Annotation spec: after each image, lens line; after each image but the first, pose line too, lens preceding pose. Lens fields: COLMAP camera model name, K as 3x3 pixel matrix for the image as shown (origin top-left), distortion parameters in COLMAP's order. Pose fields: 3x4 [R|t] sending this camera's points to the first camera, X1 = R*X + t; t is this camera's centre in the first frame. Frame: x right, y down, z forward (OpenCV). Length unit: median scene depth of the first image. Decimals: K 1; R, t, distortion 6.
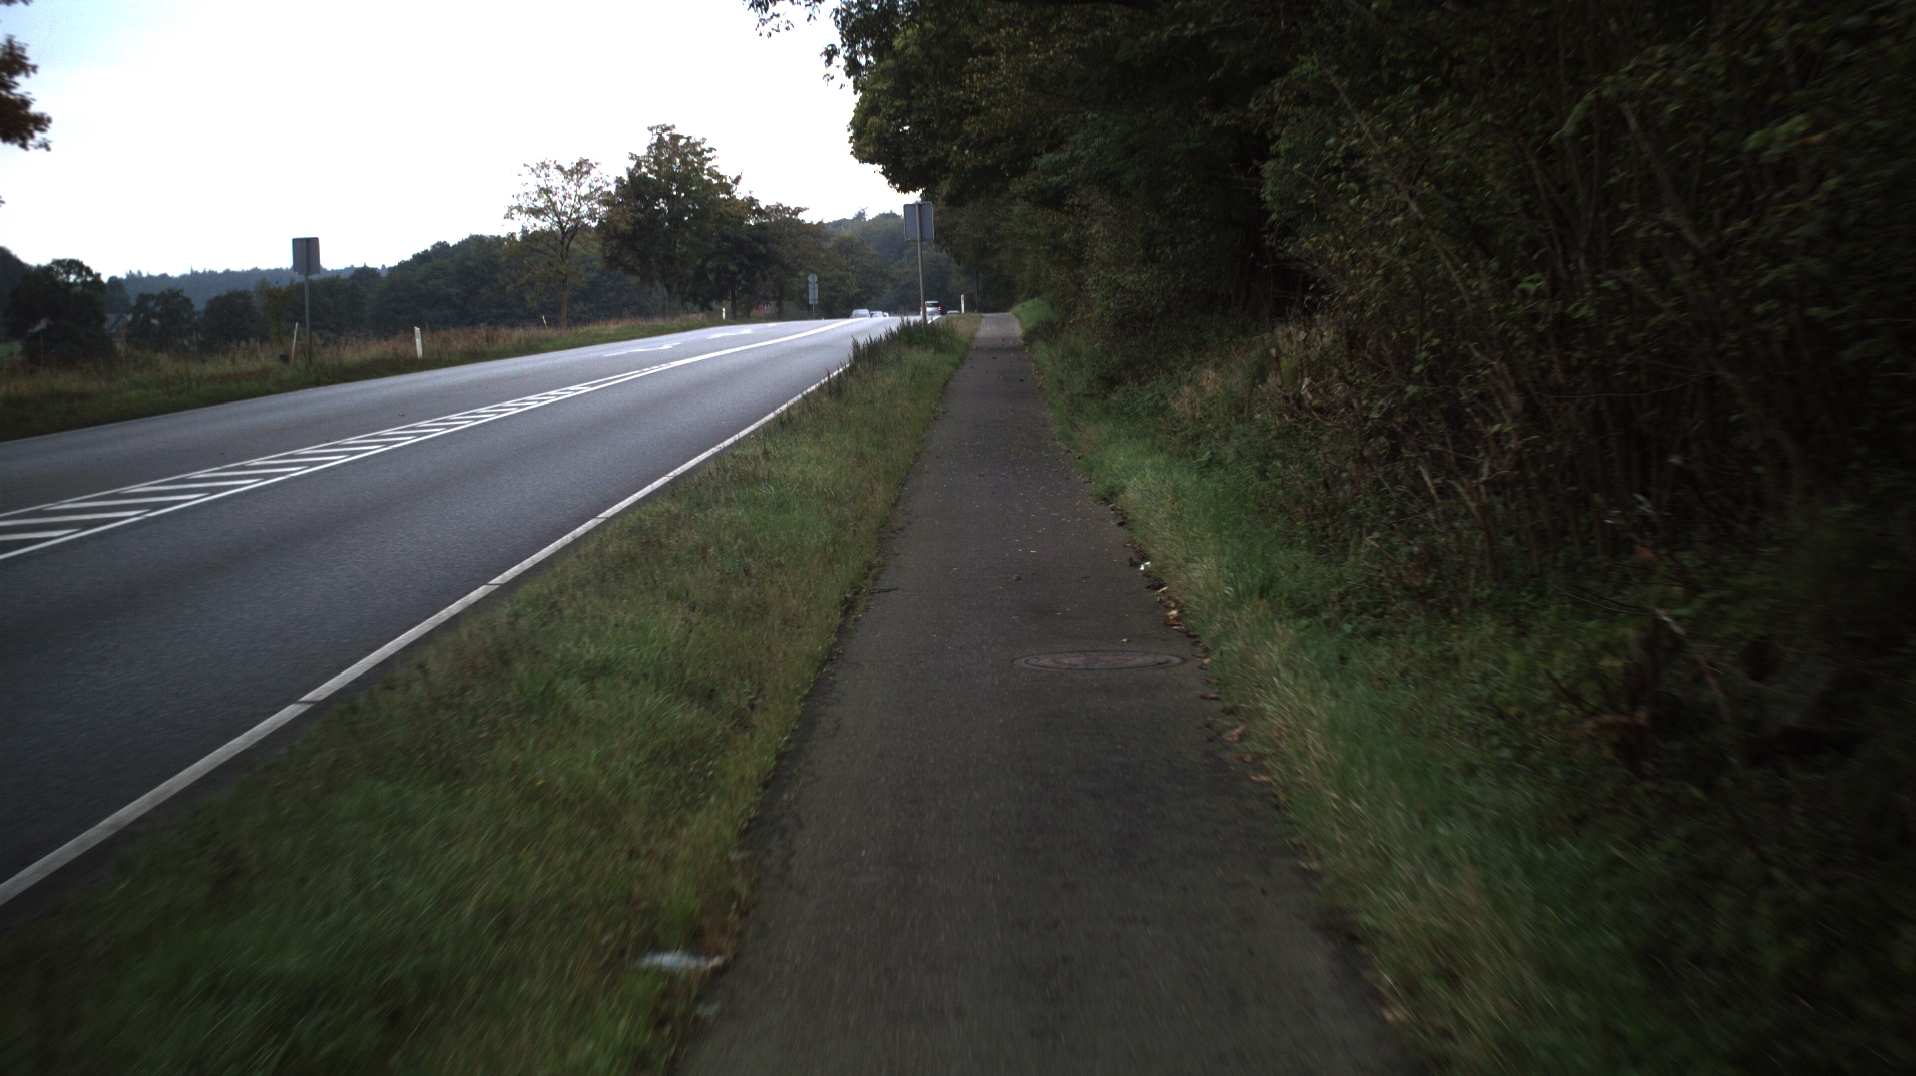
lens RADIAL K [[3497.9, 0, 953.1], [0, 3497.9, 536.6], [0, 0, 1]] dist [-0.253712, 0.000000]
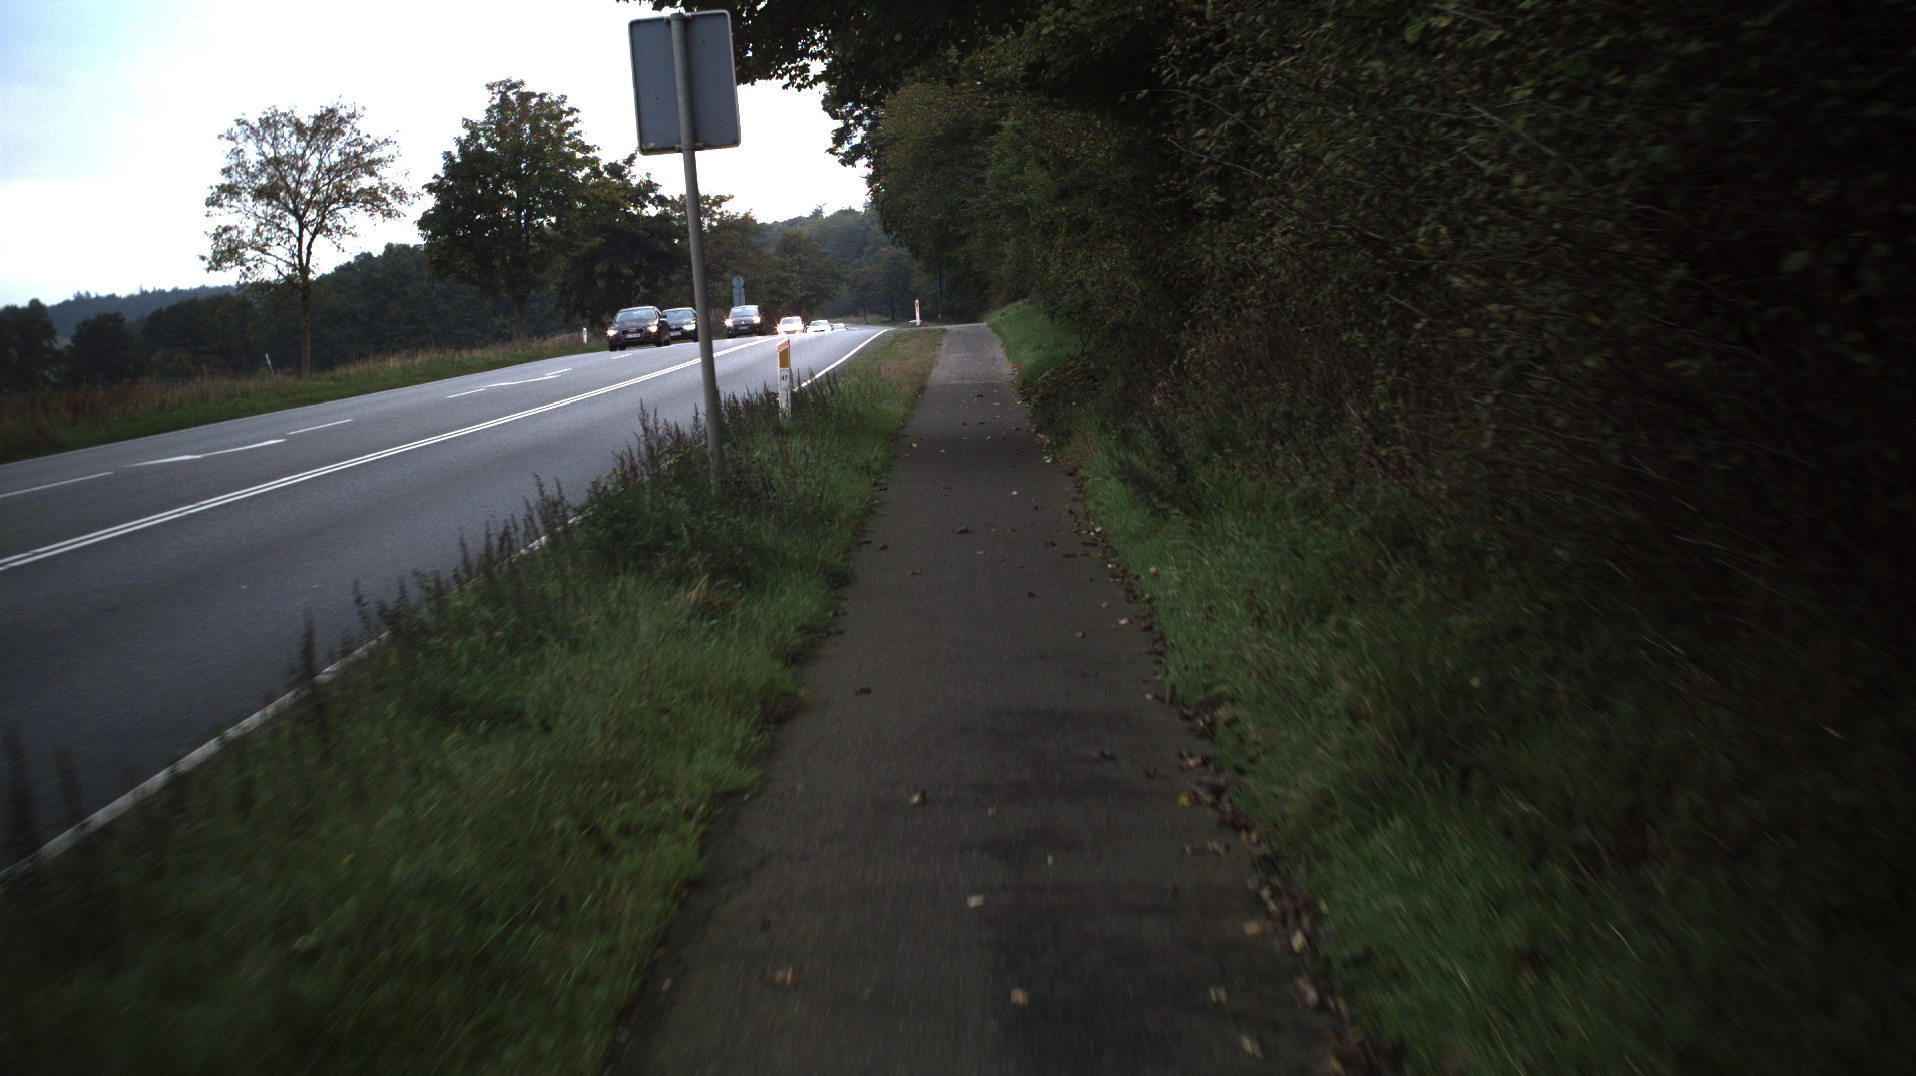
lens RADIAL K [[3498.1, 0, 961.8], [0, 3498.1, 530.5], [0, 0, 1]] dist [-0.246196, 0.000000]
pose [[0.999561, -0.027932, 0.009829, 0.004044], [0.027944, 0.999609, -0.001060, -0.024160], [-0.009796, 0.001335, 0.999951, 0.328216]]
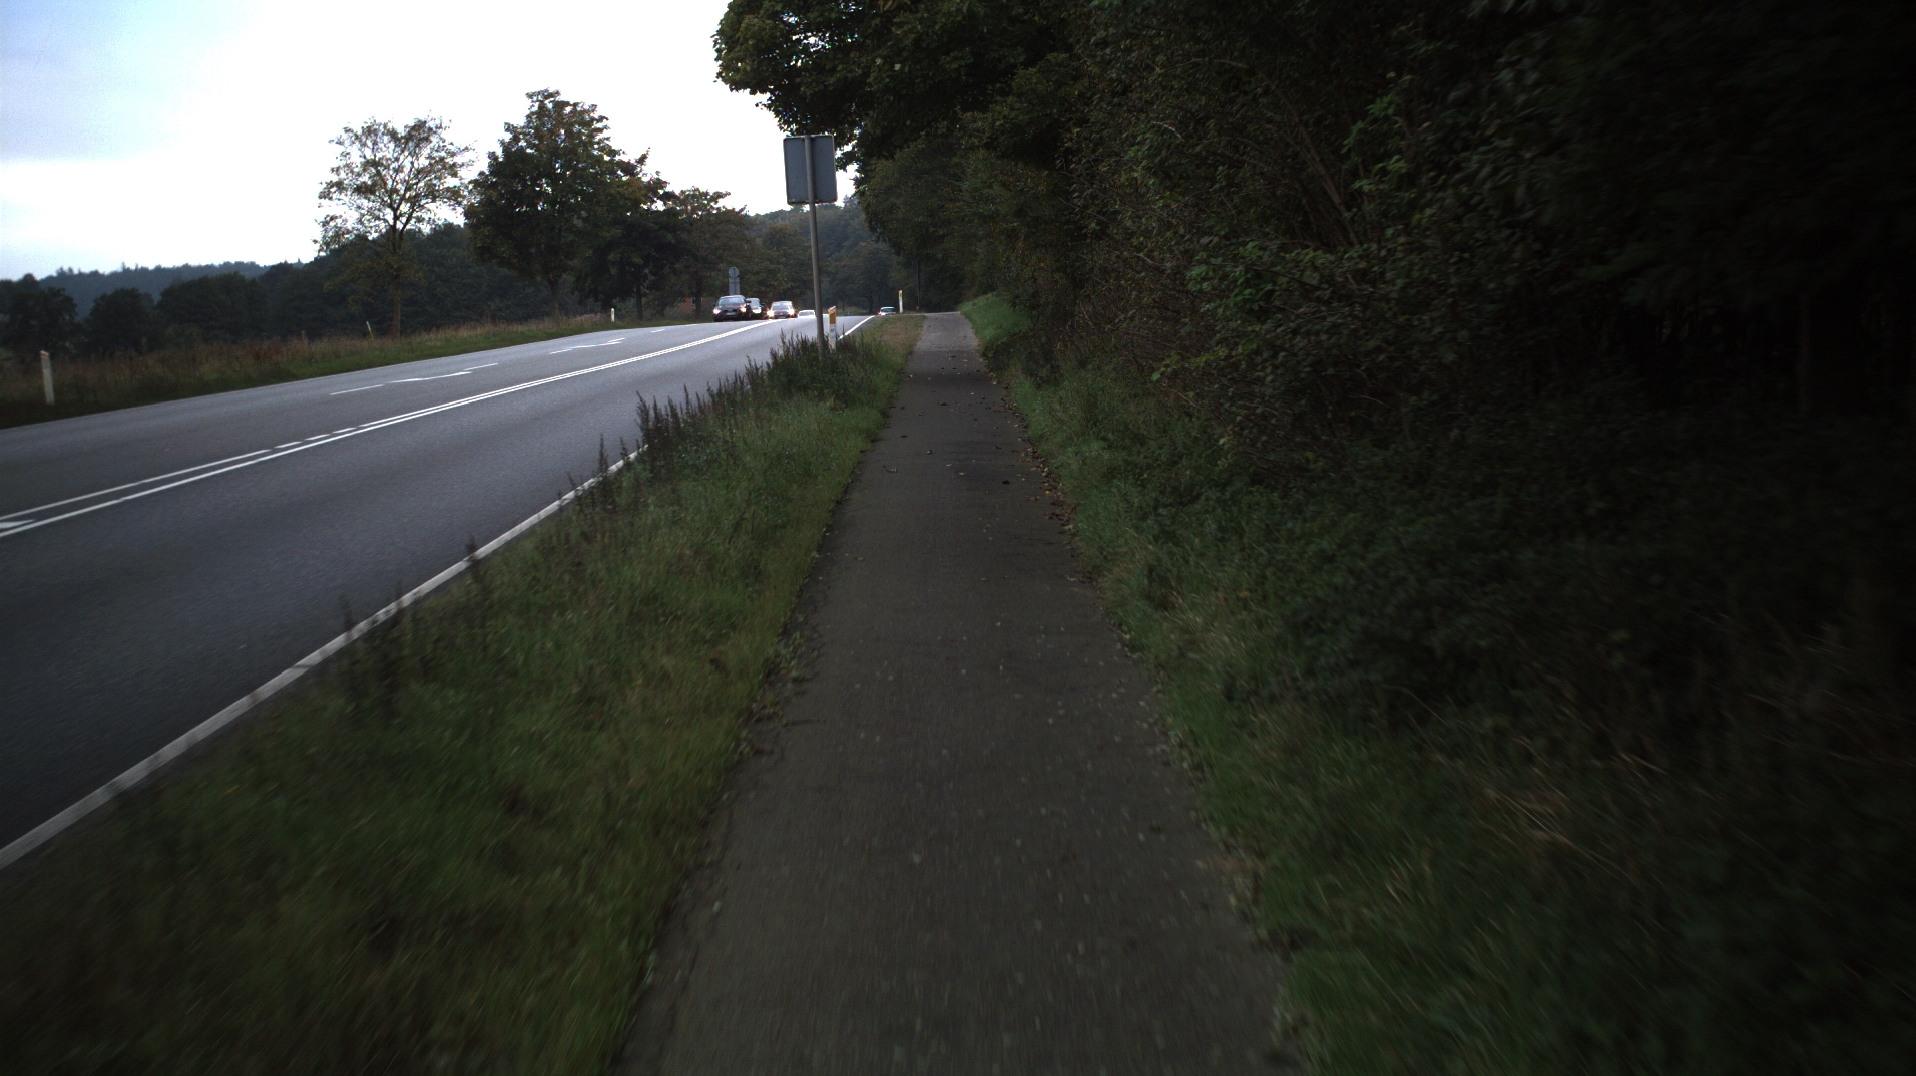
lens RADIAL K [[3498.1, 0, 952.7], [0, 3498.1, 486.1], [0, 0, 1]] dist [-0.246196, 0.000000]
pose [[0.999854, -0.006344, 0.015842, 0.001848], [0.006541, 0.999902, -0.012402, -0.014325], [-0.015761, 0.012503, 0.999798, 0.197401]]
